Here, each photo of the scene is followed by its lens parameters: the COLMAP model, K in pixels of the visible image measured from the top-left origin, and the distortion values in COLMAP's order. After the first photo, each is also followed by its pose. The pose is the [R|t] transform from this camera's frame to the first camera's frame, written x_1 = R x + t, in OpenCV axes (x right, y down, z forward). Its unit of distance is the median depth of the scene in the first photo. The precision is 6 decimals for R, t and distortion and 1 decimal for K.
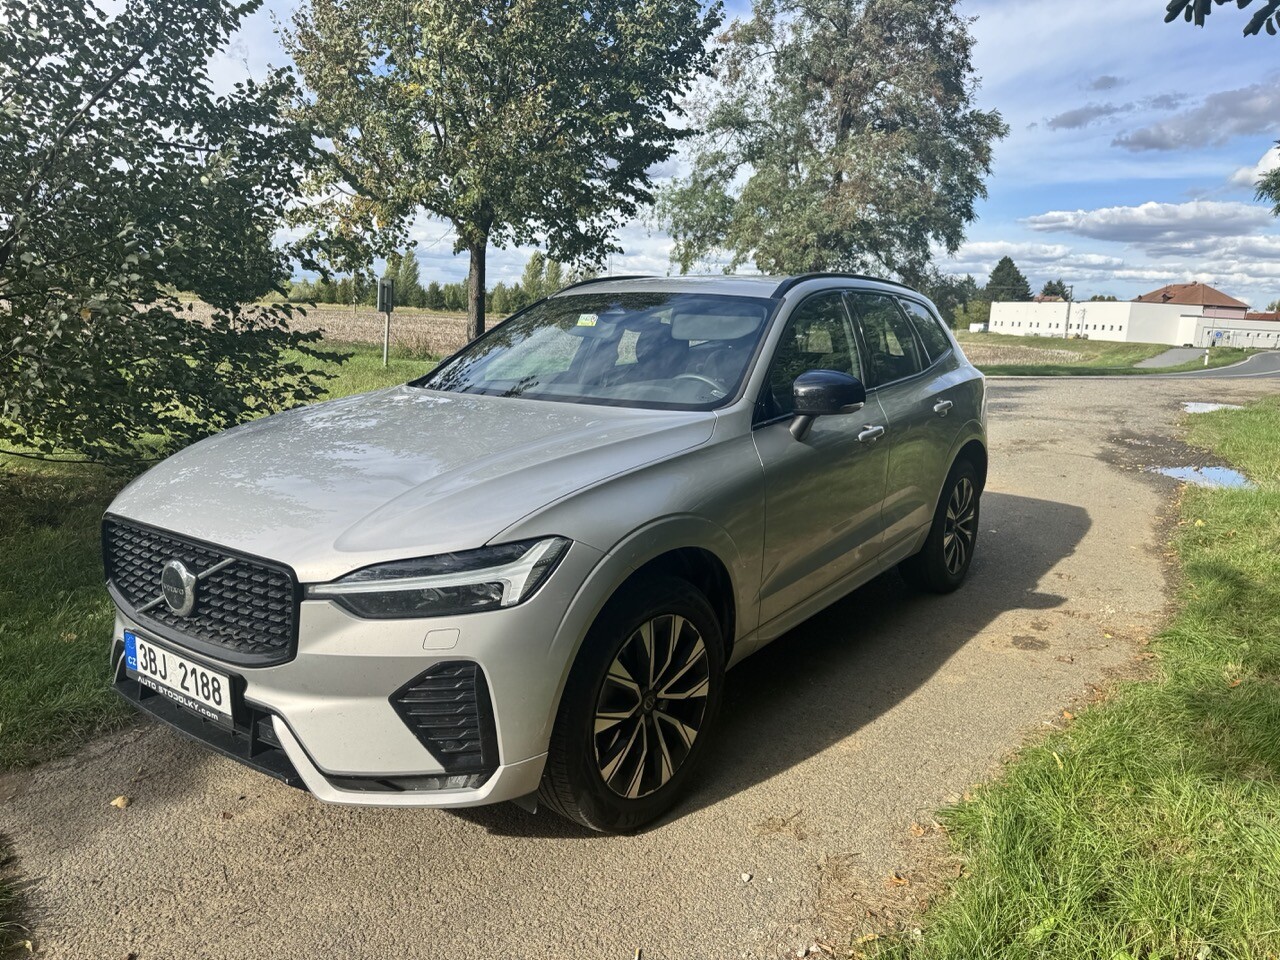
lens RADIAL K [[925.0, 0, 640.0], [0, 925.0, 480.0], [0, 0, 1]] dist [0.002339, -0.000013]
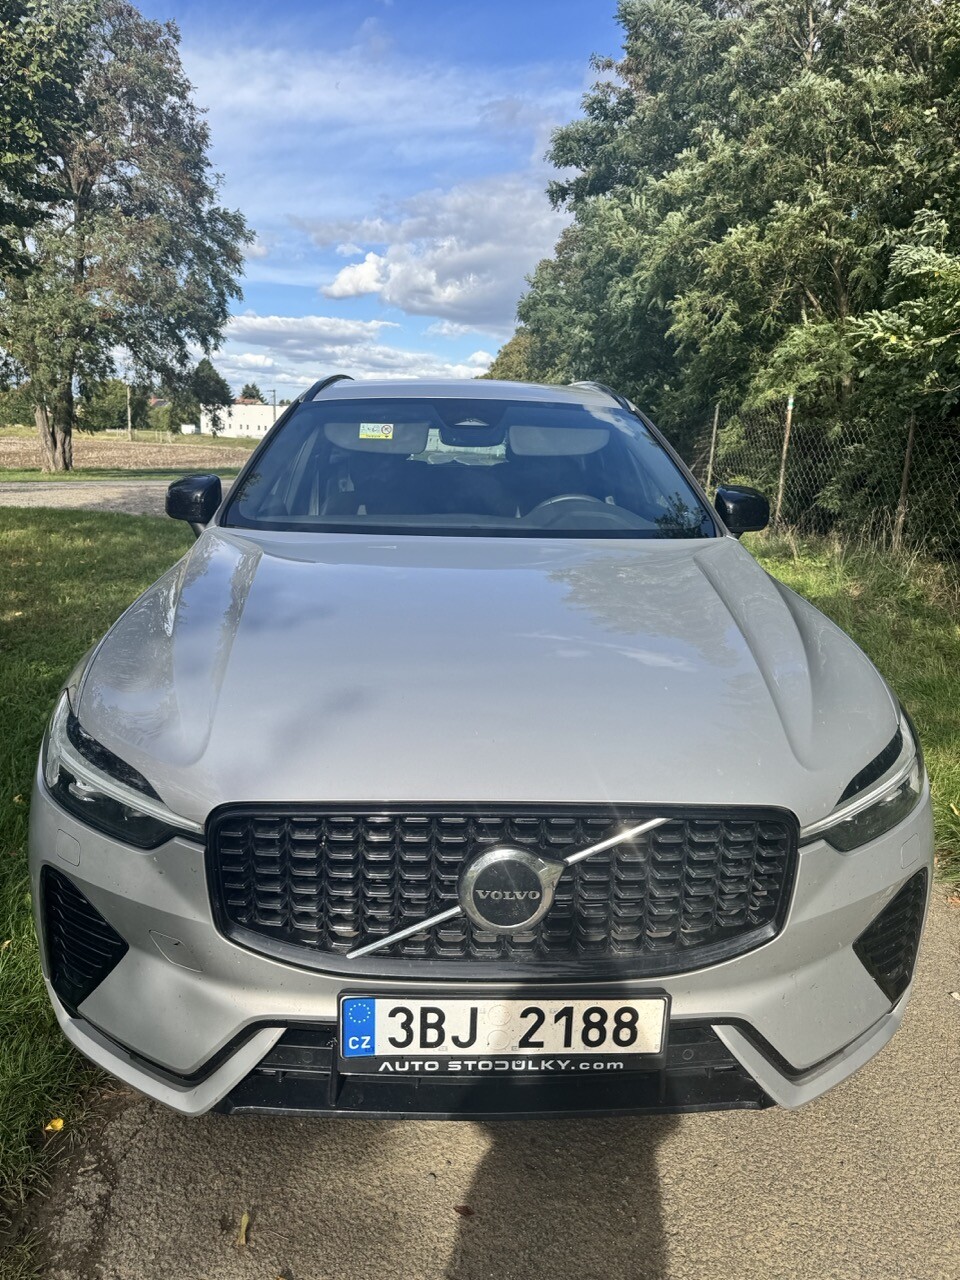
lens RADIAL K [[925.0, 0, 483.4], [0, 925.0, 626.8], [0, 0, 1]] dist [0.002339, -0.000013]
pose [[0.769140, -0.125427, 0.626651, -0.095310], [0.094761, 0.992095, 0.082264, -0.011941], [-0.632016, -0.003890, 0.774946, 0.058723]]
